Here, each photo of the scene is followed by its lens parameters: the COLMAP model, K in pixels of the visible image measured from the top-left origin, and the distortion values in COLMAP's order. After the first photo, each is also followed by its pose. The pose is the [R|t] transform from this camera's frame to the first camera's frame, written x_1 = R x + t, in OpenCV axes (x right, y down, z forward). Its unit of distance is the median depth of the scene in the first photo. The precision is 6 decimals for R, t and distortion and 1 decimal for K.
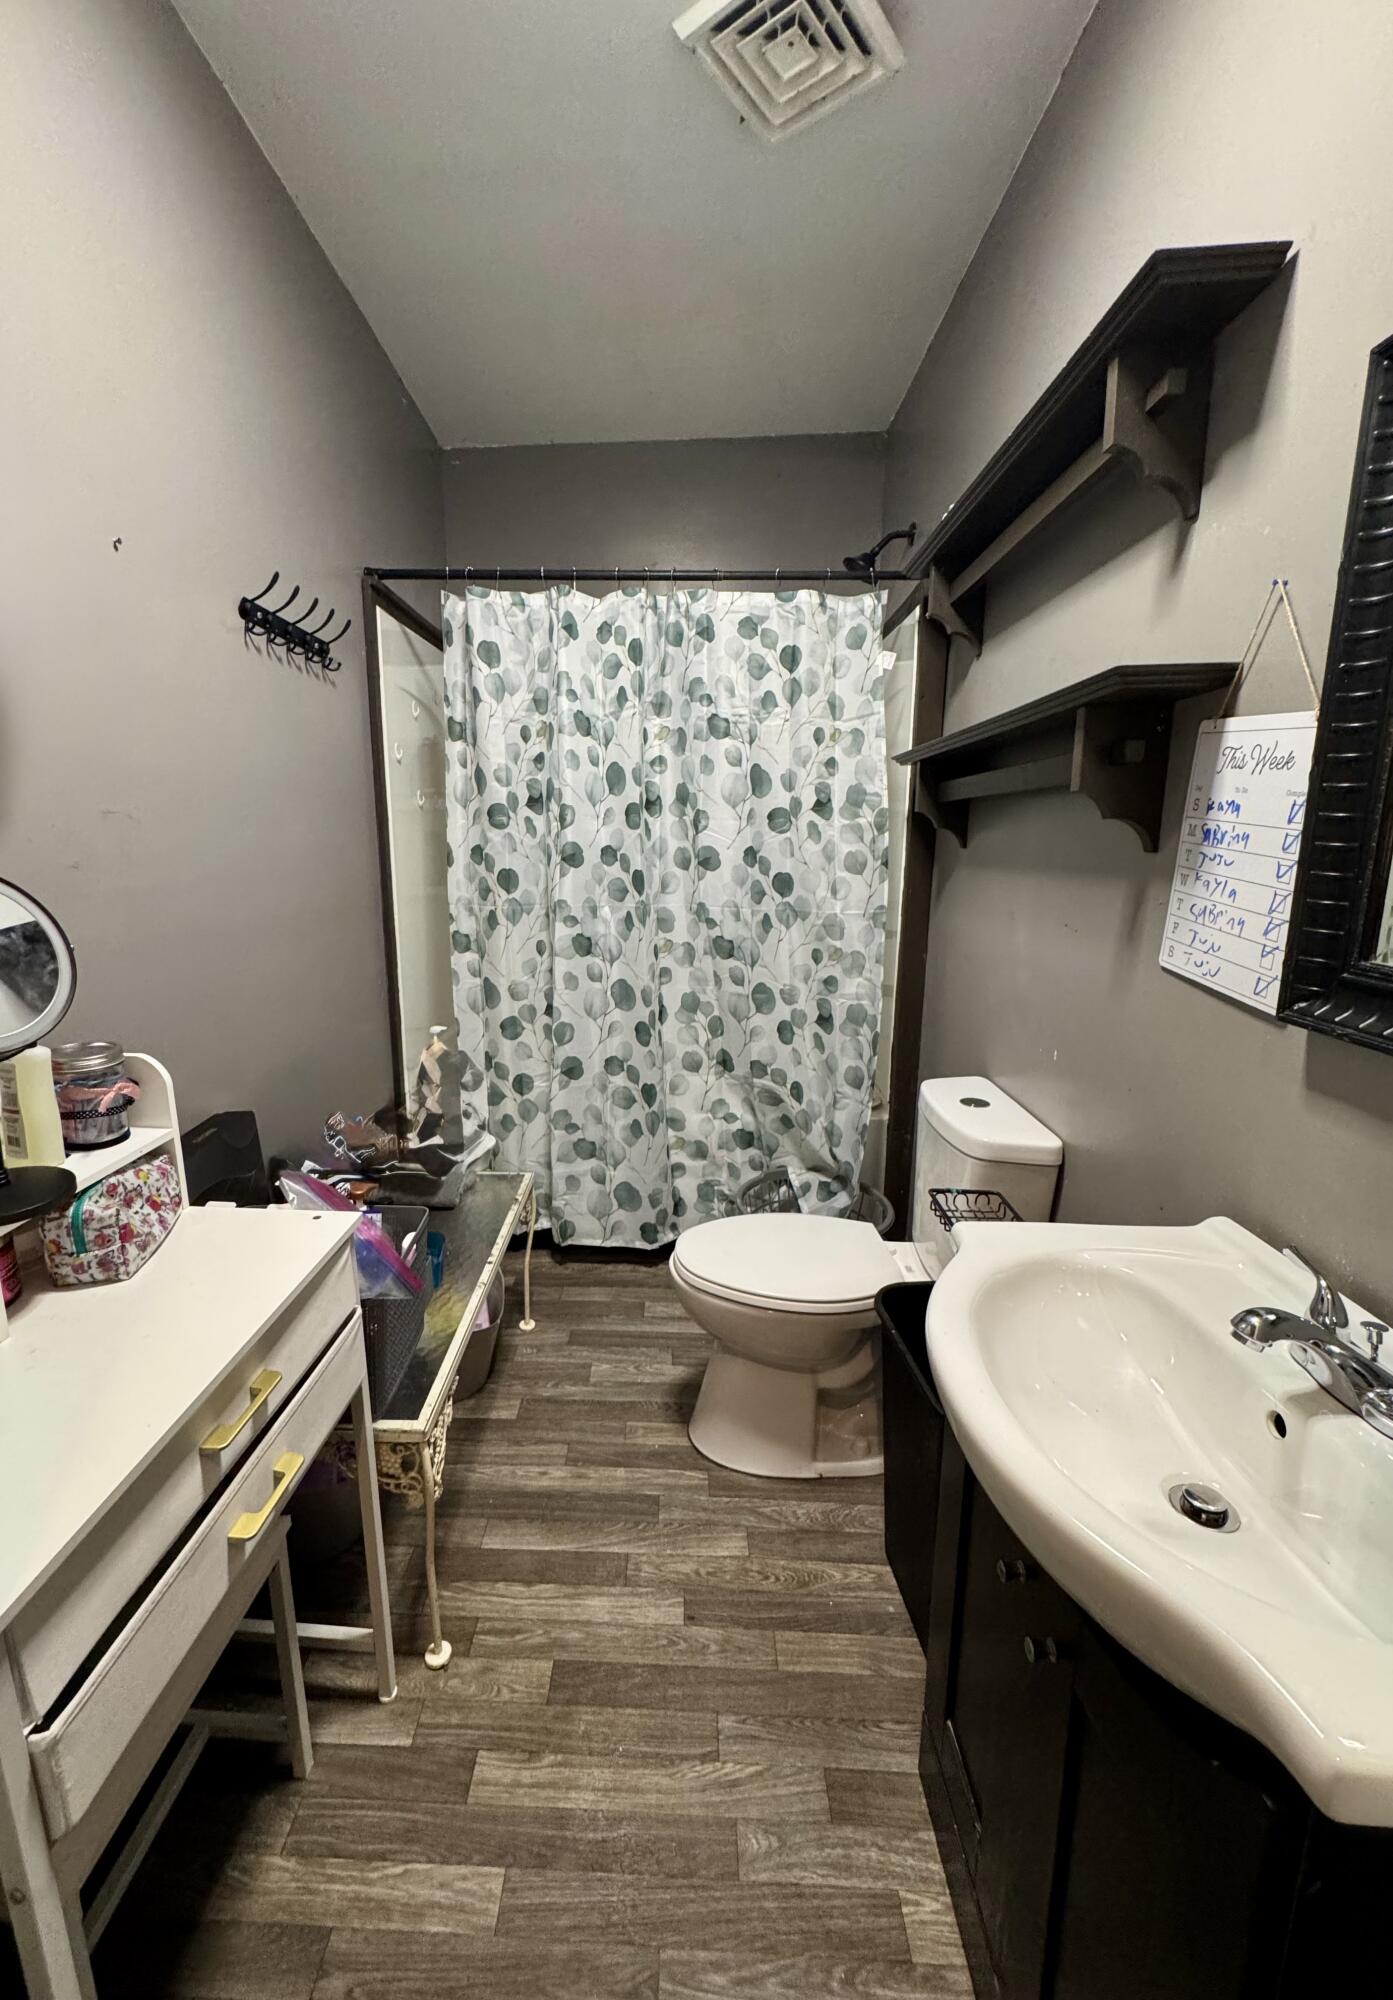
lens RADIAL K [[835.6, 0, 680.3], [0, 835.6, 994.5], [0, 0, 1]] dist [0.003293, 0.000542]
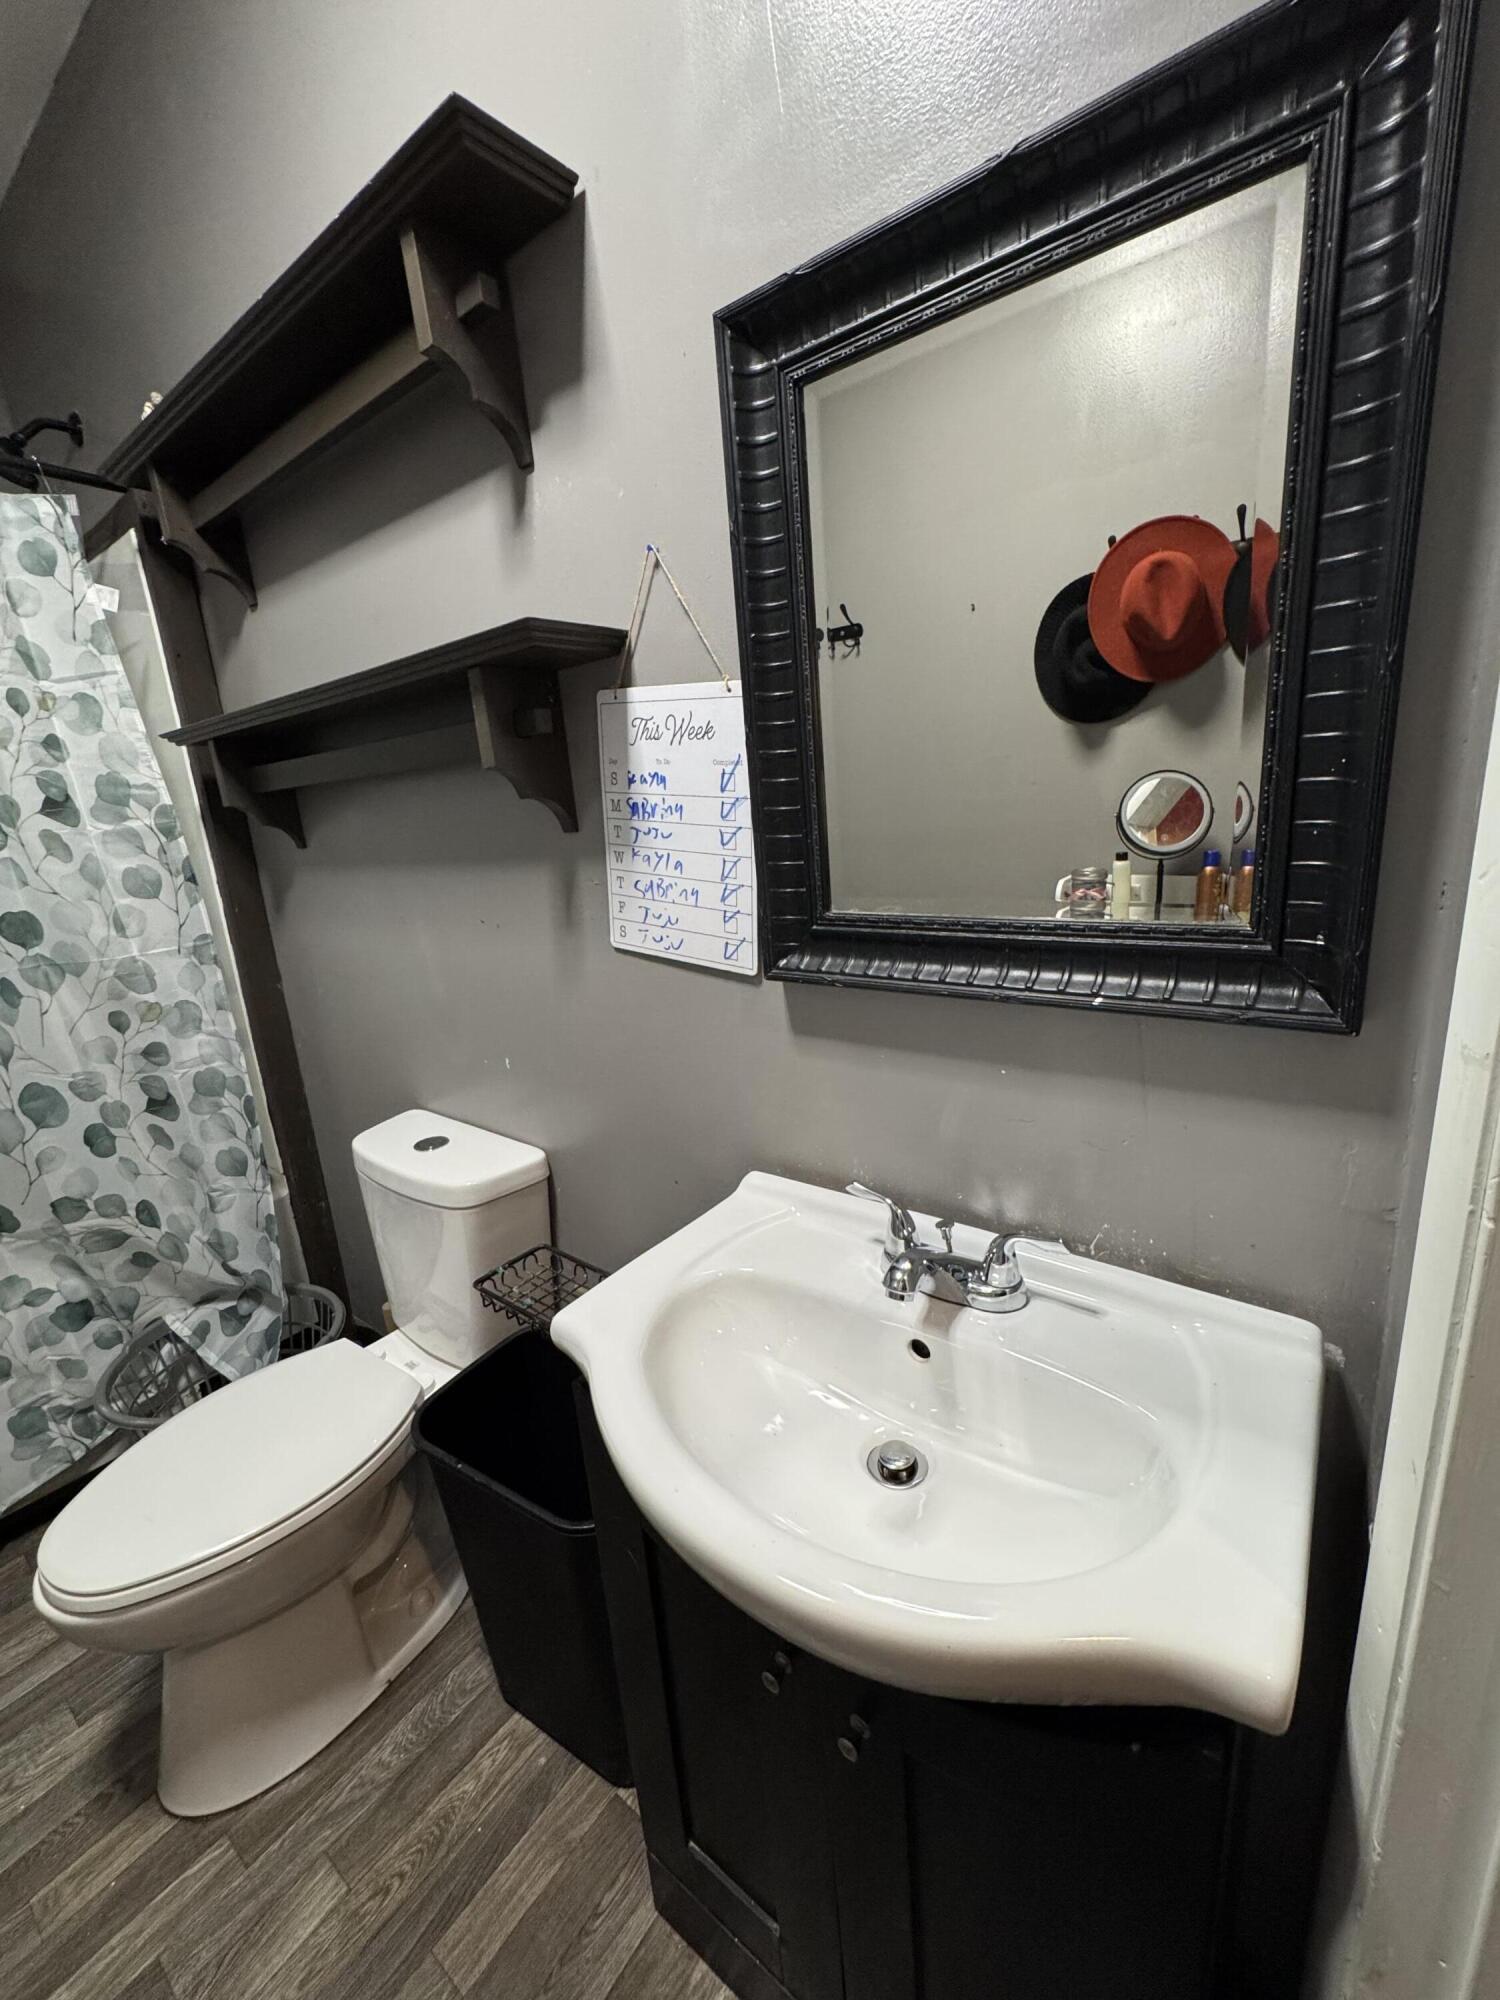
lens RADIAL K [[793.7, 0, 754.9], [0, 793.7, 1002.1], [0, 0, 1]] dist [-0.001400, -0.000531]
pose [[0.590376, -0.242598, 0.769807, -0.039746], [0.219534, 0.966067, 0.136084, -0.047408], [-0.776699, 0.088658, 0.623602, 0.231129]]
